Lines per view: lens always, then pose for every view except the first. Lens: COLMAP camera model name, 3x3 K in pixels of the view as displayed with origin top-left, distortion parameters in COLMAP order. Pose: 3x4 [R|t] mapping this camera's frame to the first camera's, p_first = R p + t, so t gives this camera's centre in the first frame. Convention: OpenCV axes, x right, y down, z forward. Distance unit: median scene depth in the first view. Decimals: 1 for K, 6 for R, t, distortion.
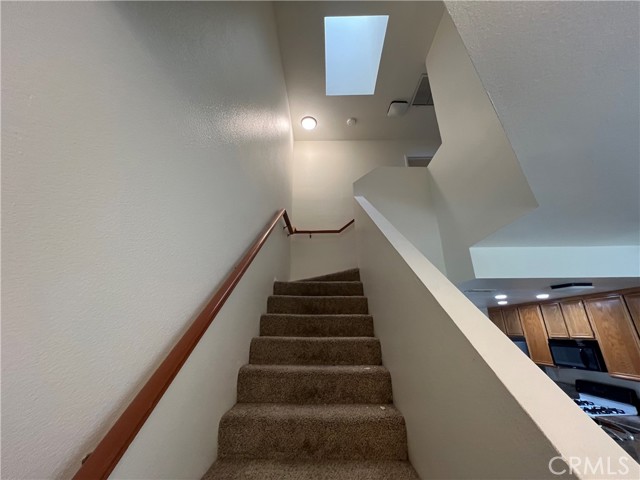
lens RADIAL K [[252.5, 0, 317.6], [0, 252.5, 240.9], [0, 0, 1]] dist [0.003149, 0.000400]
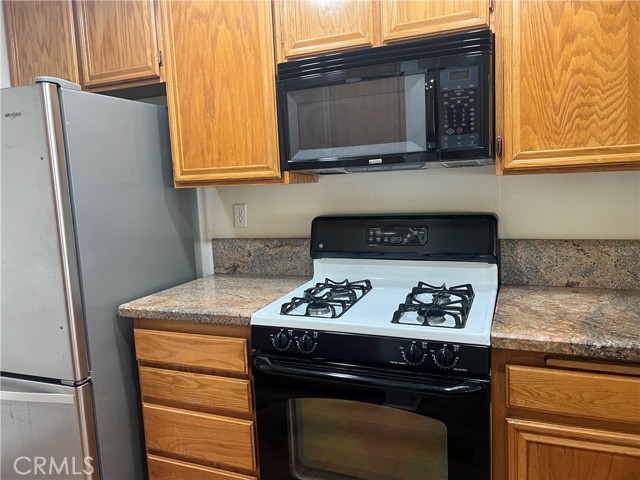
lens RADIAL K [[478.5, 0, 320.7], [0, 478.5, 233.2], [0, 0, 1]] dist [0.036632, -0.042065]
pose [[0.355996, -0.119633, 0.926798, 0.551301], [-0.270736, 0.936034, 0.224818, 0.457726], [-0.894410, -0.330952, 0.300836, 0.857529]]
